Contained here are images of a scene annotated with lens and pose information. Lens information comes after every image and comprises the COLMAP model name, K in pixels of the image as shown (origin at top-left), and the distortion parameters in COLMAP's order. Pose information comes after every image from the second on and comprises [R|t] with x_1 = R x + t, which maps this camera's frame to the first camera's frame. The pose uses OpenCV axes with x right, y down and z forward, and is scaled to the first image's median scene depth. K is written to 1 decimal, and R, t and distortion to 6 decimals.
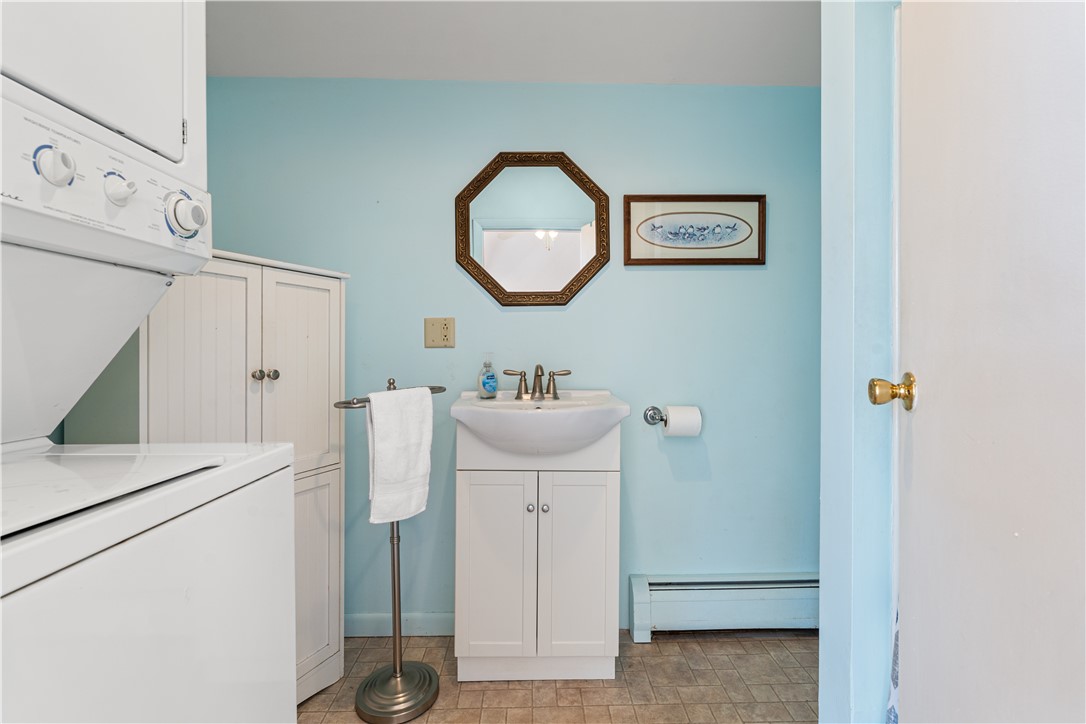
lens RADIAL K [[480.8, 0, 544.6], [0, 480.8, 357.2], [0, 0, 1]] dist [-0.002353, 0.000094]
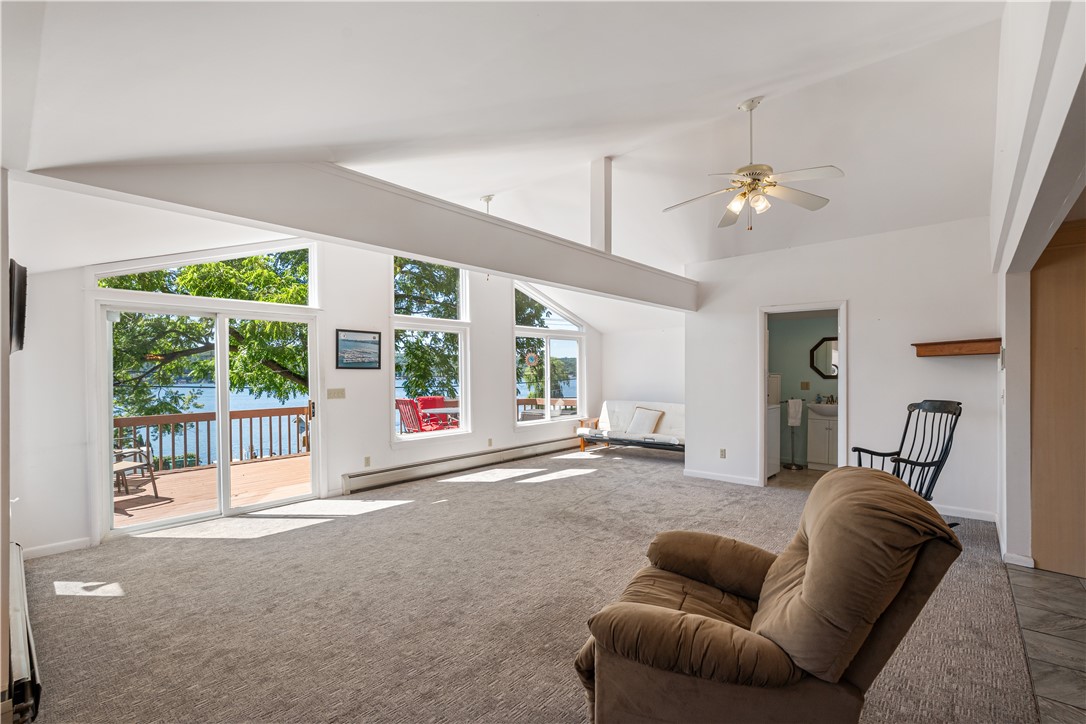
lens RADIAL K [[481.4, 0, 543.8], [0, 481.4, 373.0], [0, 0, 1]] dist [-0.000475, 0.000236]
pose [[0.732716, 0.000595, -0.680534, 0.931454], [-0.004558, 0.999981, -0.004033, -0.137238], [0.680519, 0.006057, 0.732705, -3.465192]]
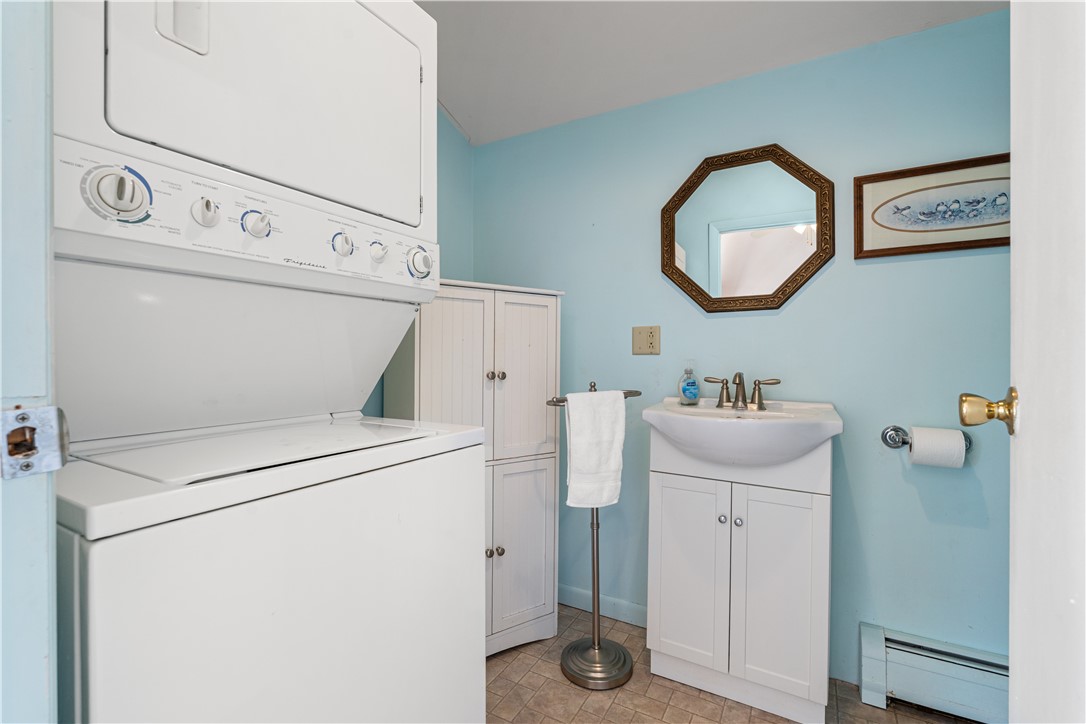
lens RADIAL K [[477.9, 0, 543.0], [0, 477.9, 362.0], [0, 0, 1]] dist [-0.003649, 0.000127]
pose [[0.856552, 0.009874, -0.515966, 0.142732], [-0.012027, 0.999927, -0.000830, 0.000186], [0.515920, 0.006917, 0.856609, -0.017989]]
